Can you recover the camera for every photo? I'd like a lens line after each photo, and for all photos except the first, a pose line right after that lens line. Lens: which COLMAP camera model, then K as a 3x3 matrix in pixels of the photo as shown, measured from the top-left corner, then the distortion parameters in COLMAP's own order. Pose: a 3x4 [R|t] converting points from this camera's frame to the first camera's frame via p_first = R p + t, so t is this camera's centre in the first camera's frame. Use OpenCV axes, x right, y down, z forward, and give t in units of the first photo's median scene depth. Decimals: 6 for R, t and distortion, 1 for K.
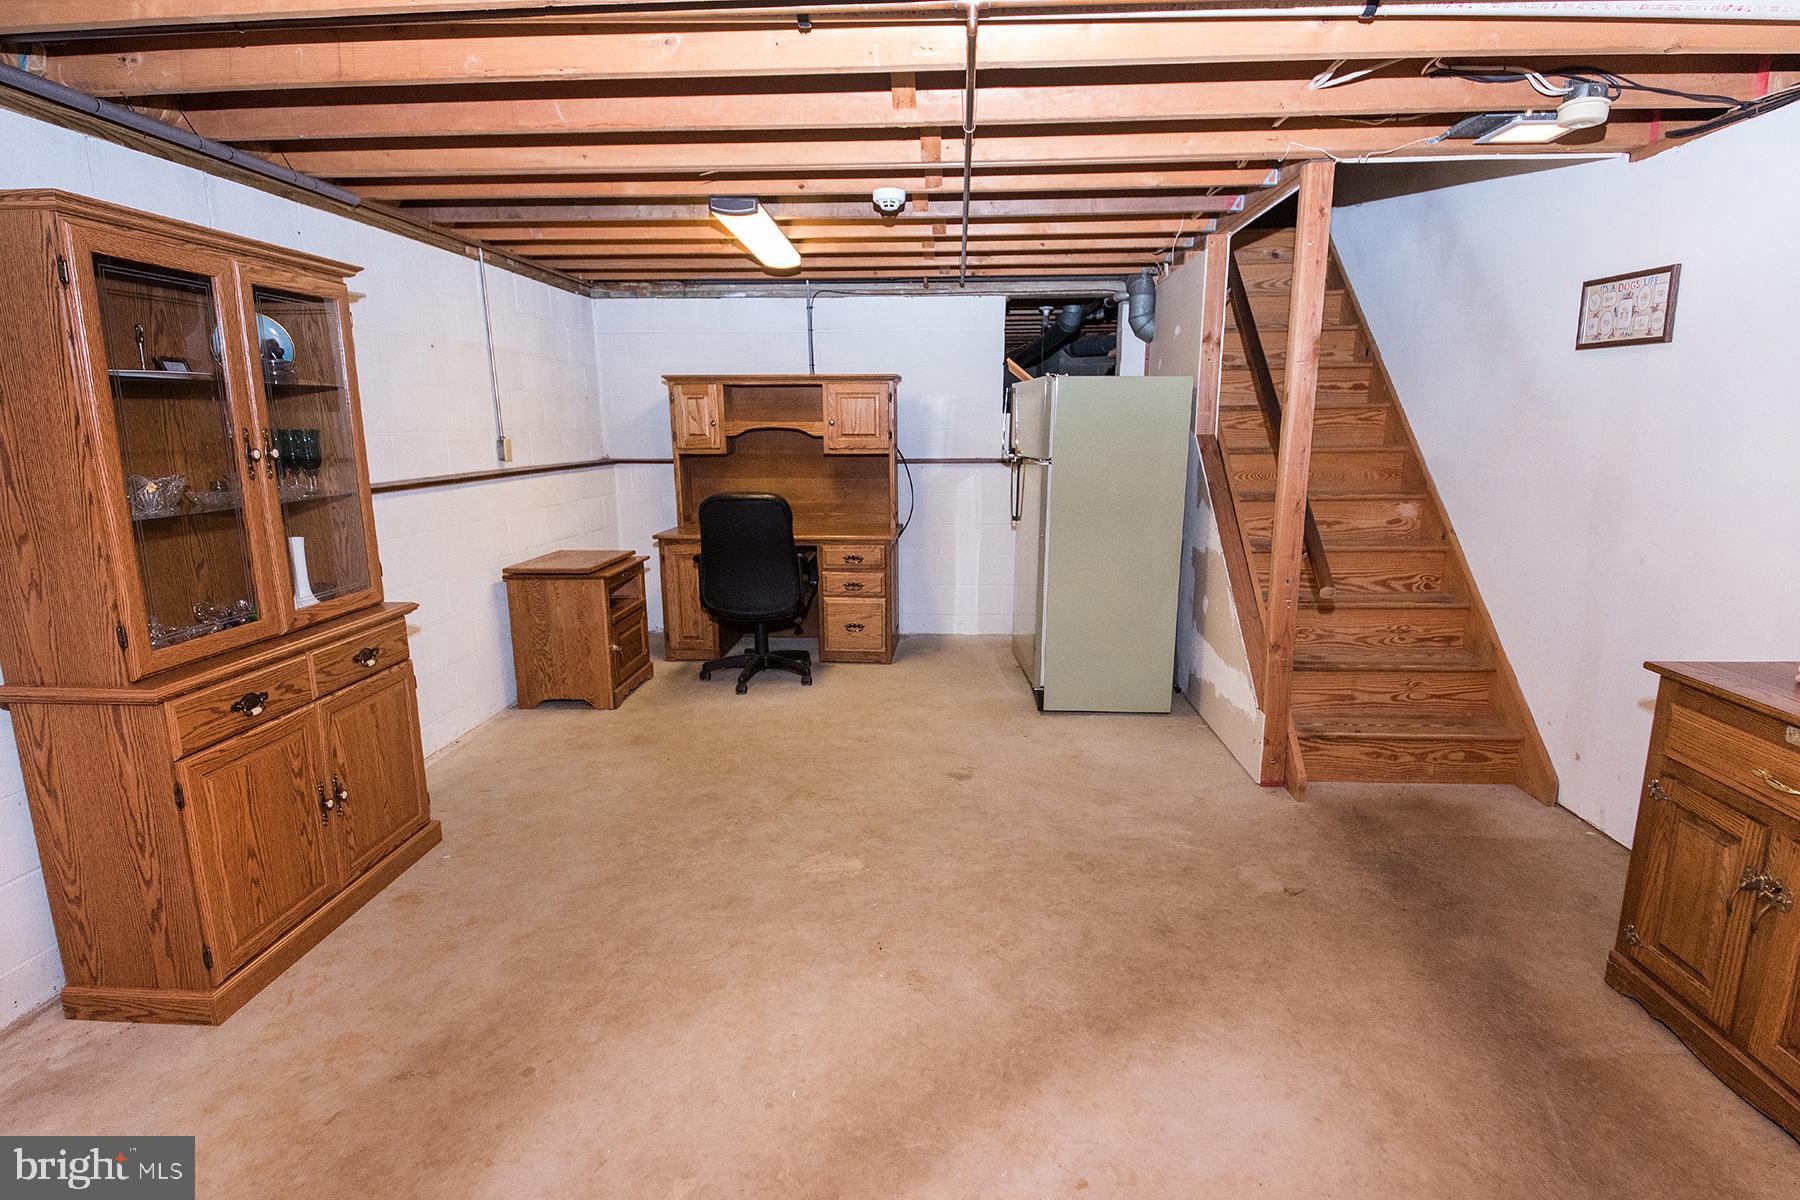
lens RADIAL K [[833.5, 0, 899.4], [0, 833.5, 582.6], [0, 0, 1]] dist [0.000276, -0.001252]
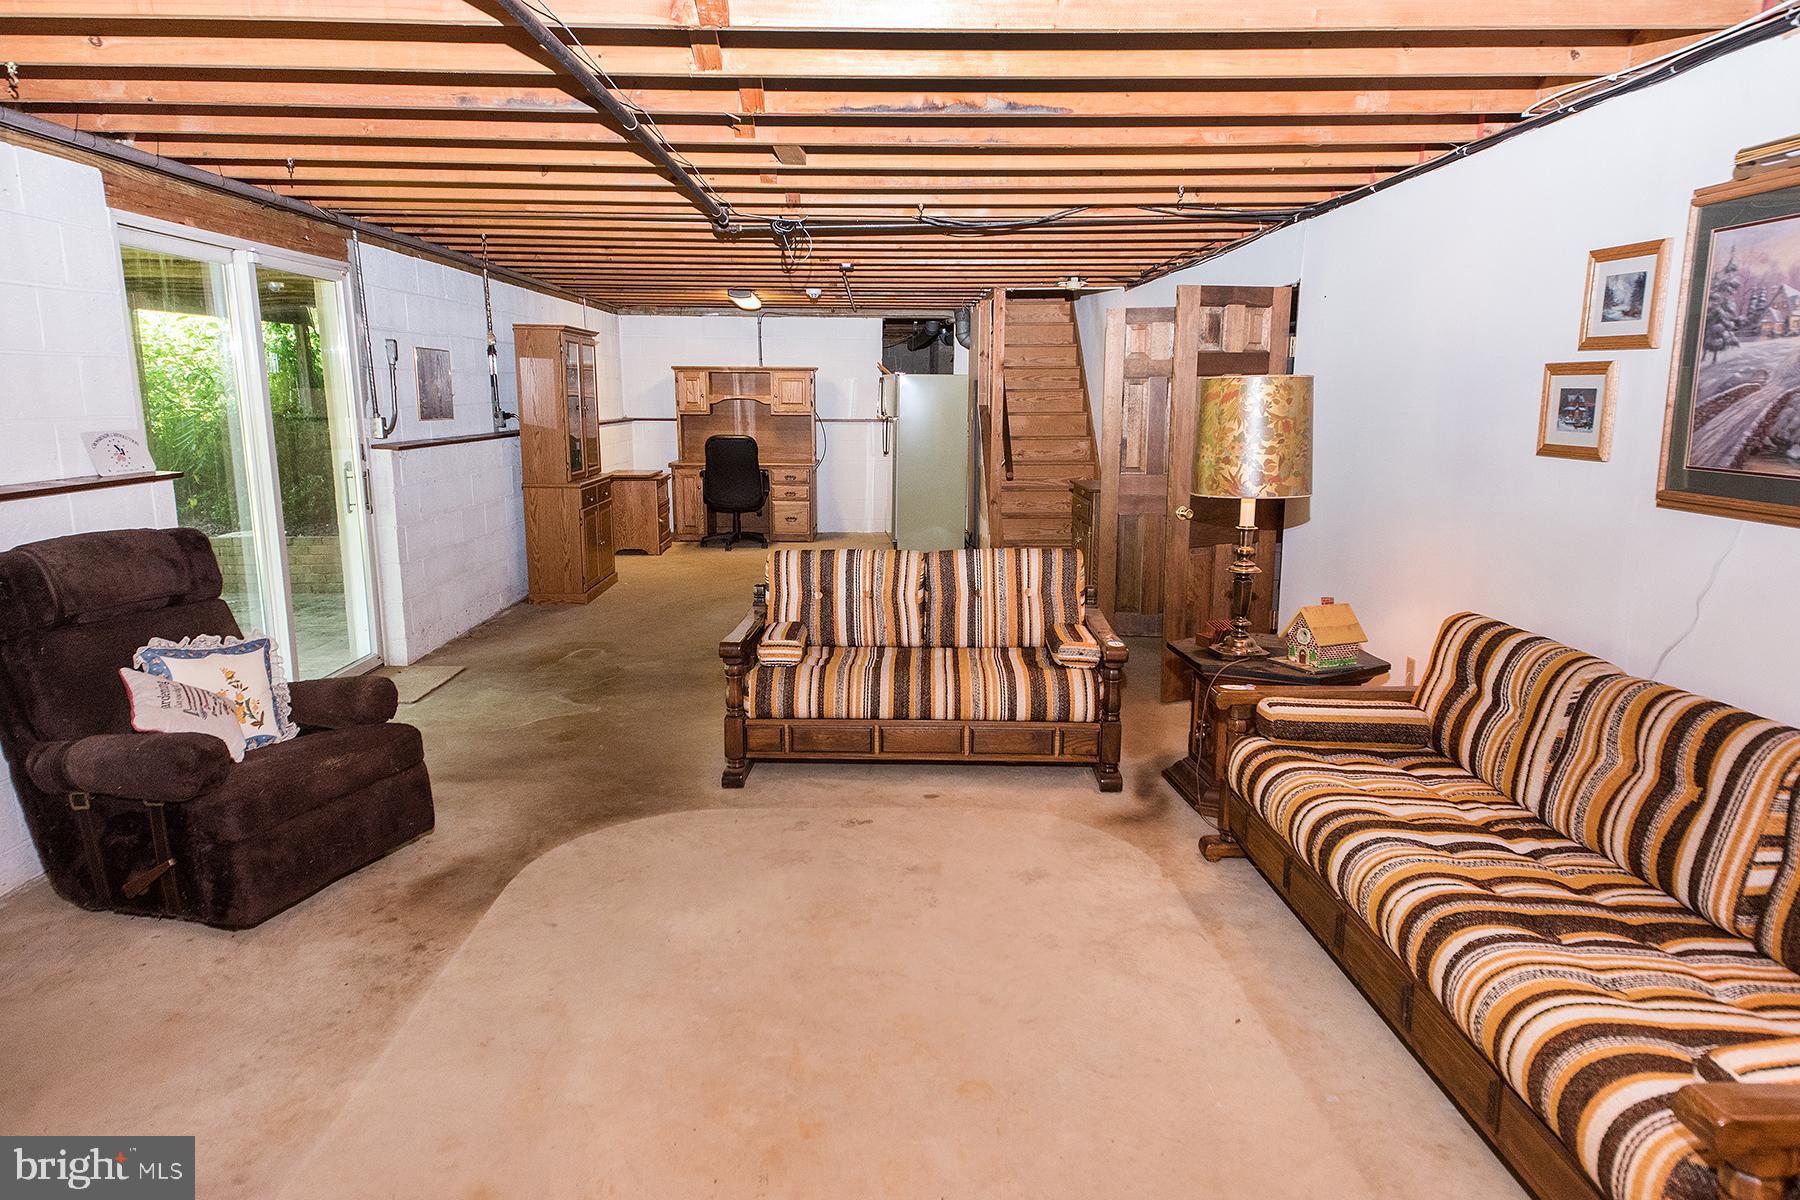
lens RADIAL K [[1164.3, 0, 898.4], [0, 1164.3, 605.9], [0, 0, 1]] dist [0.068341, -0.037907]
pose [[0.996584, -0.006183, 0.082355, -0.032021], [0.006823, 0.999949, -0.007490, 0.241441], [-0.082304, 0.008026, 0.996575, -1.316601]]
